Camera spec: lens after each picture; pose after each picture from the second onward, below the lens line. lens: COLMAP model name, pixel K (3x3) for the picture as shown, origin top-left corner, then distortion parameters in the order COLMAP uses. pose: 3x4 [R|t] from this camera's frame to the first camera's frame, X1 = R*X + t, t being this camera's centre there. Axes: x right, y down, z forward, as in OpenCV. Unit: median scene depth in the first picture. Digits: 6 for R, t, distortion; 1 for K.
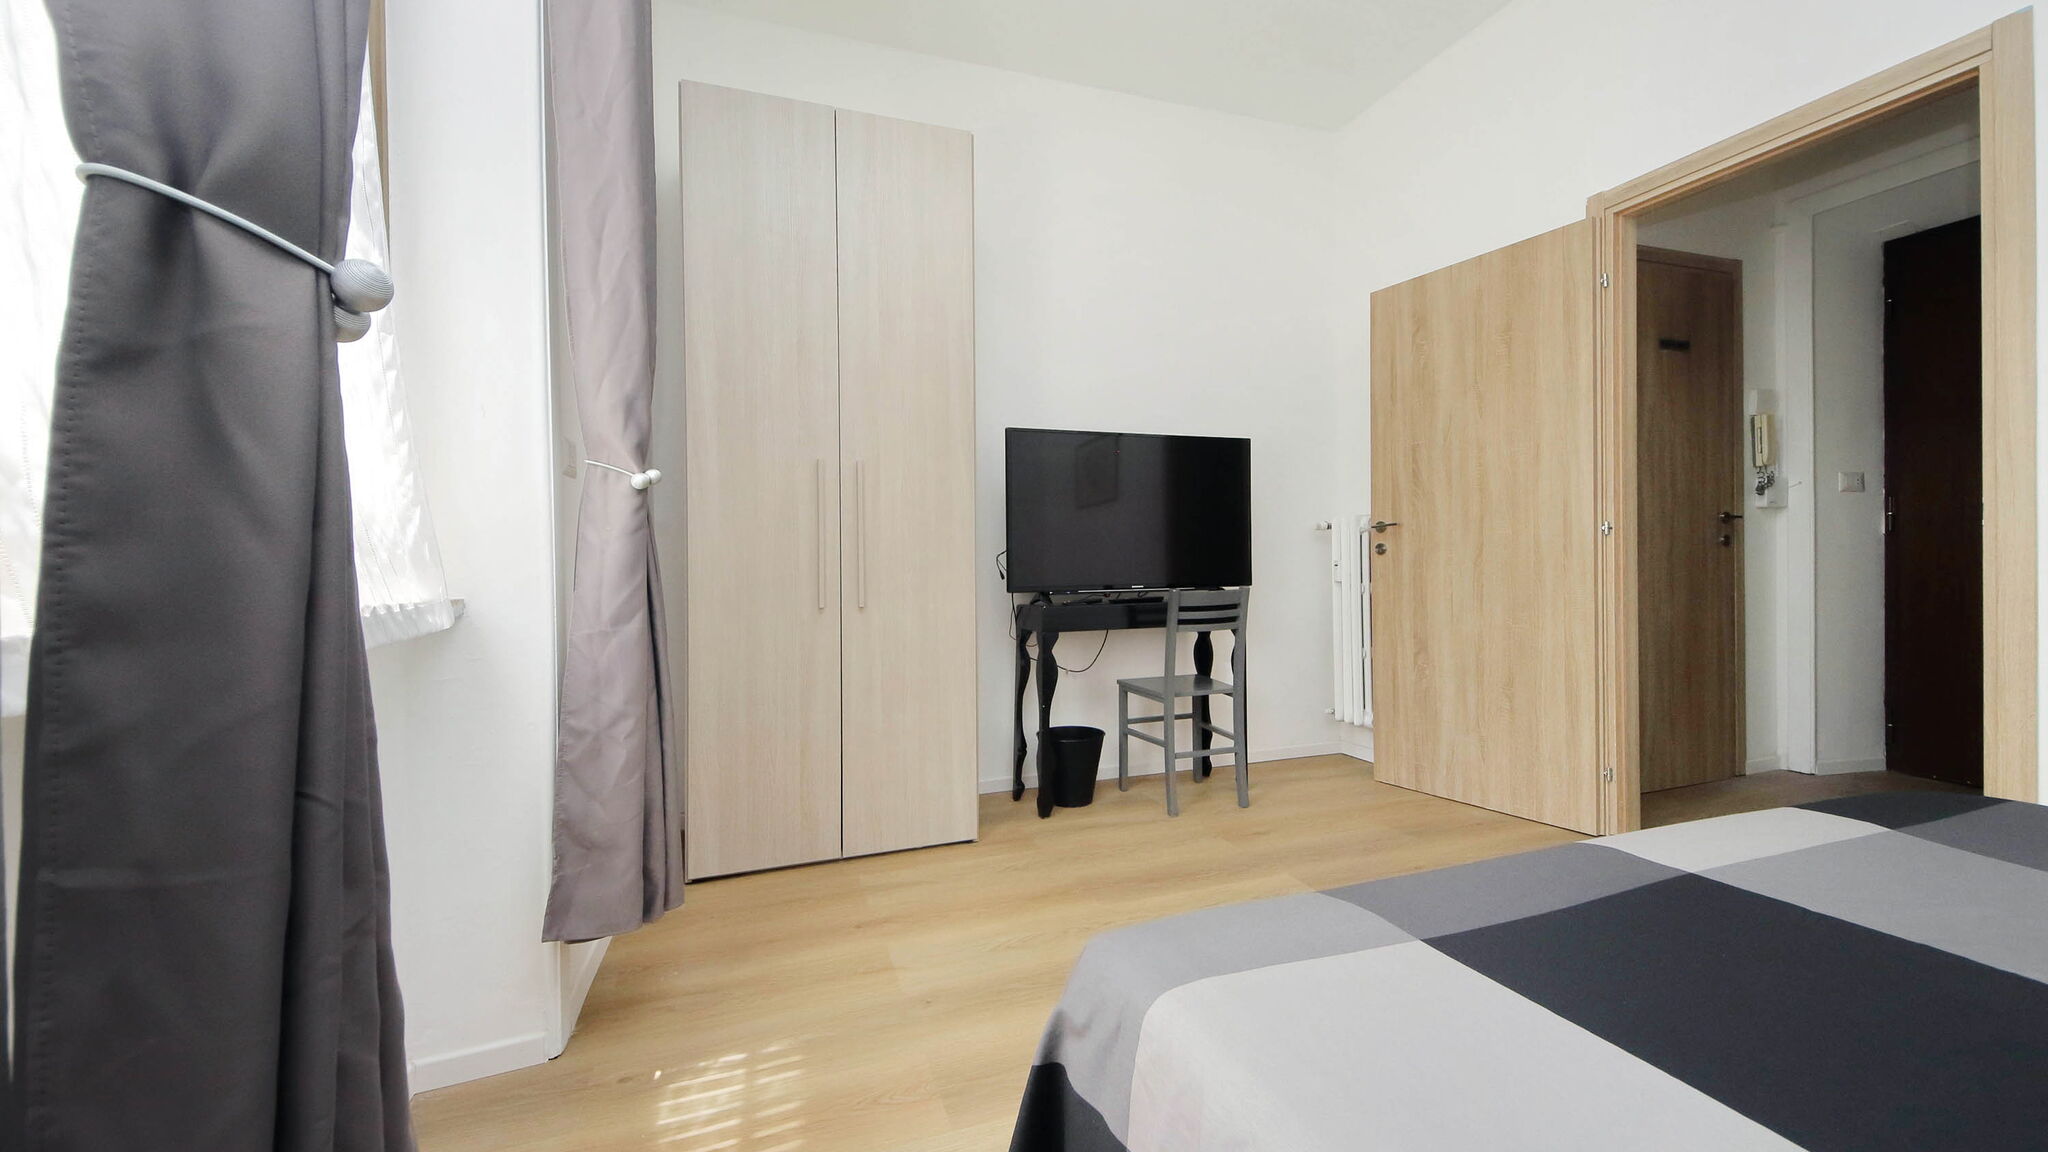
lens RADIAL K [[748.1, 0, 1024.9], [0, 748.1, 572.5], [0, 0, 1]] dist [0.047712, -0.014040]
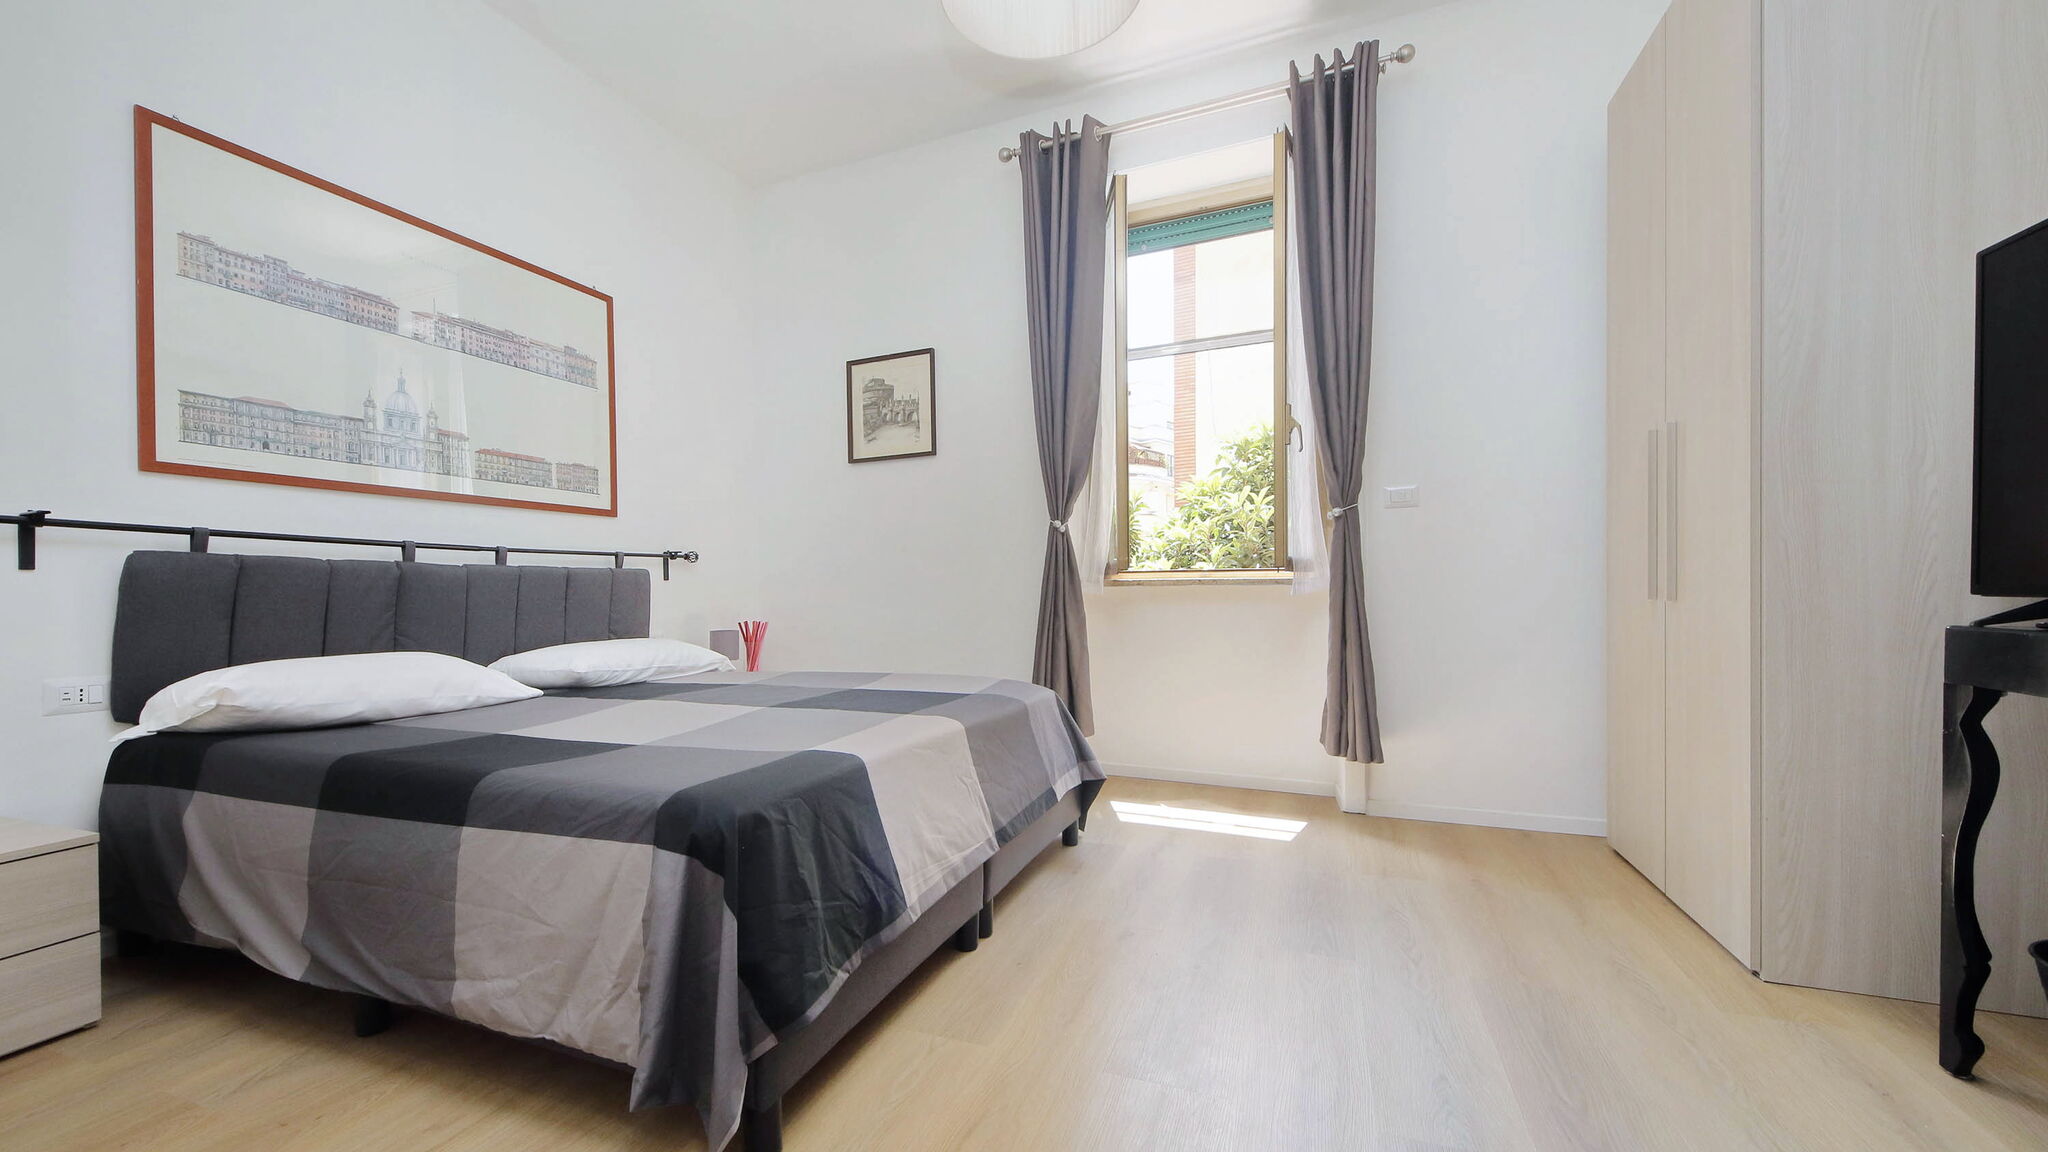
lens RADIAL K [[775.4, 0, 1008.6], [0, 775.4, 590.8], [0, 0, 1]] dist [0.032028, -0.013497]
pose [[-0.649540, 0.027362, -0.759835, 0.753126], [0.015794, 0.999622, 0.022496, 0.005007], [0.760163, 0.002612, -0.649727, 0.845889]]
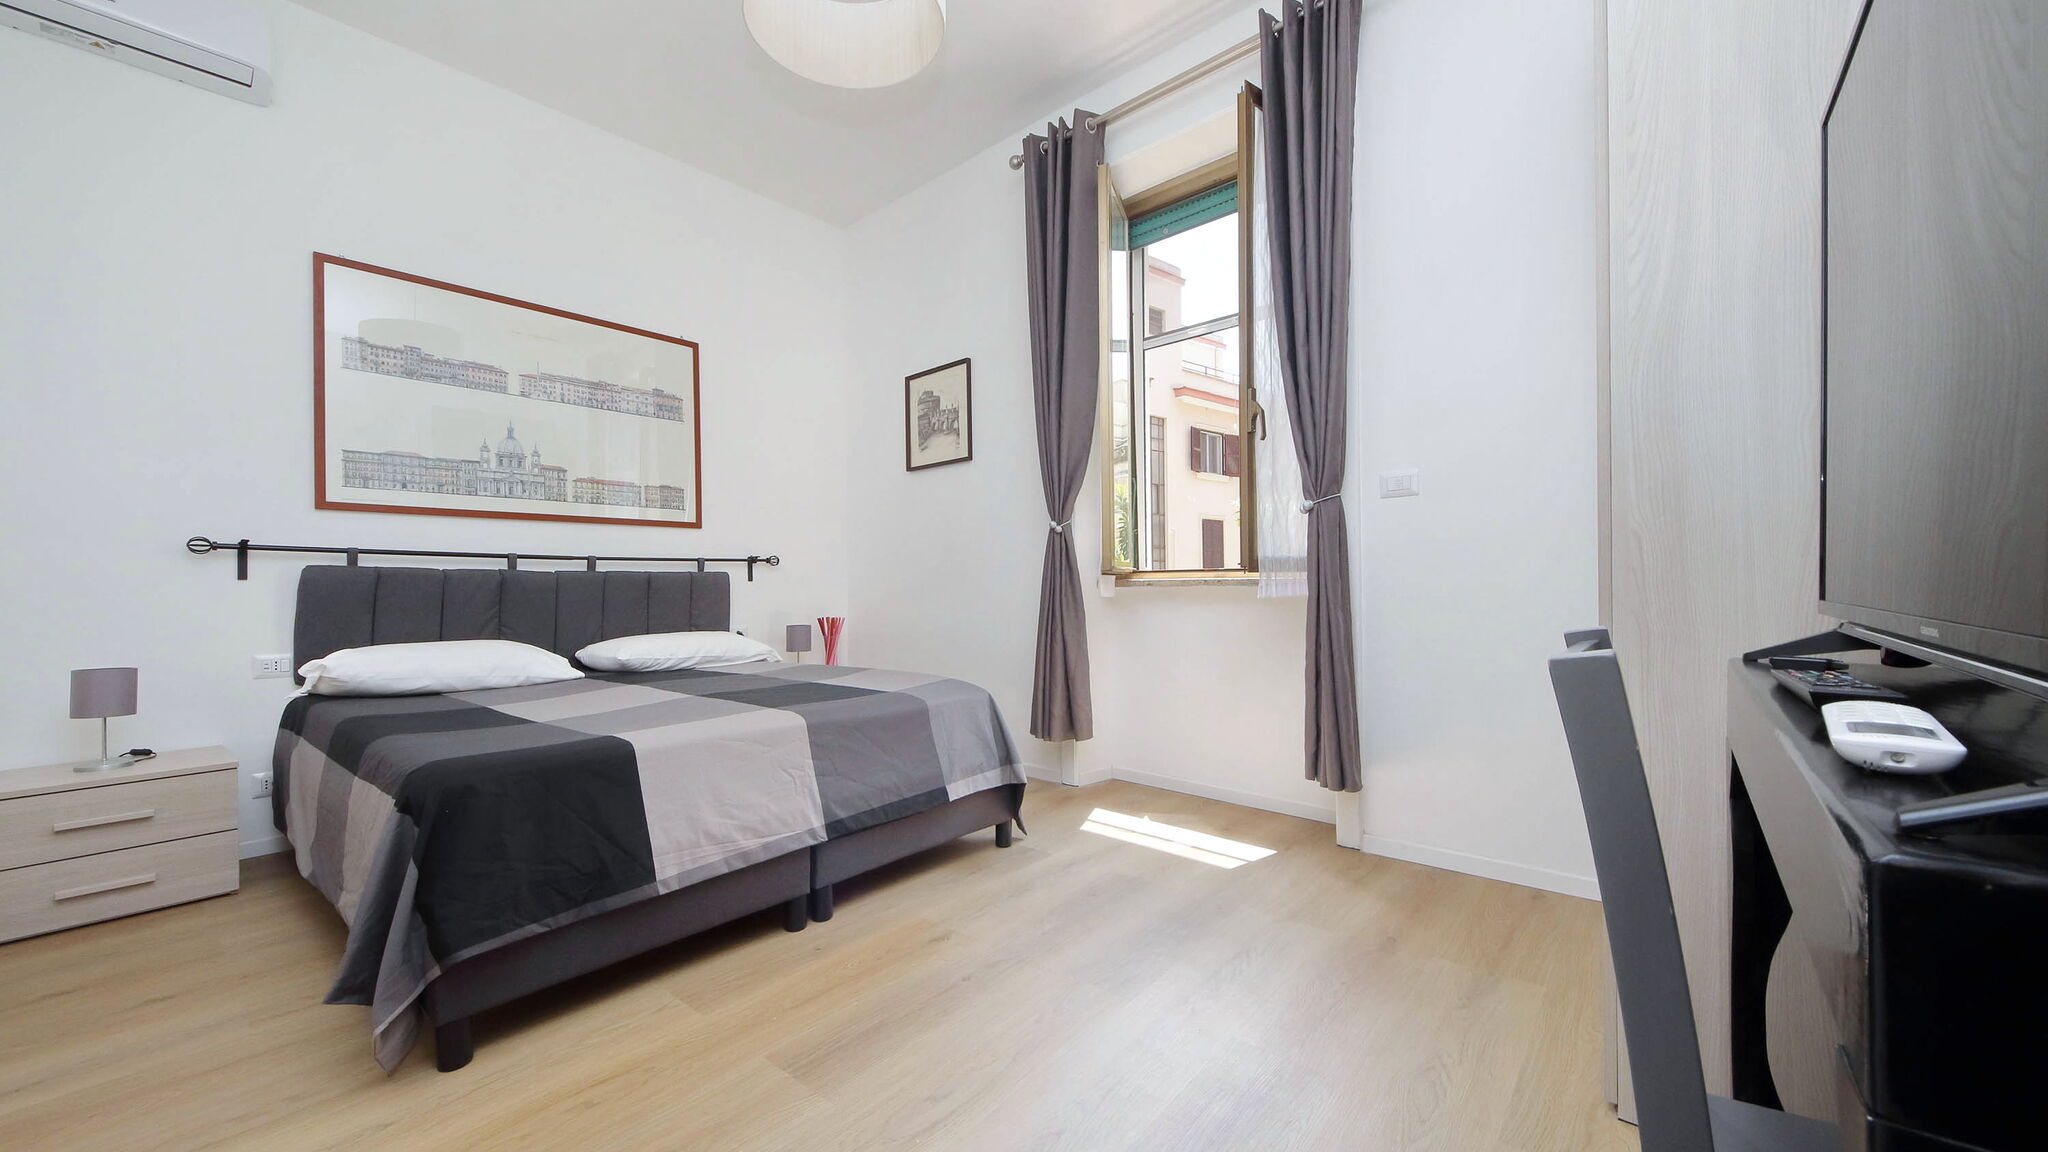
lens RADIAL K [[766.3, 0, 1024.2], [0, 766.3, 583.1], [0, 0, 1]] dist [0.032759, -0.015662]
pose [[-0.863089, 0.026920, -0.504334, 0.440088], [0.023524, 0.999637, 0.013102, 0.003954], [0.504504, -0.000556, -0.863409, 1.105861]]
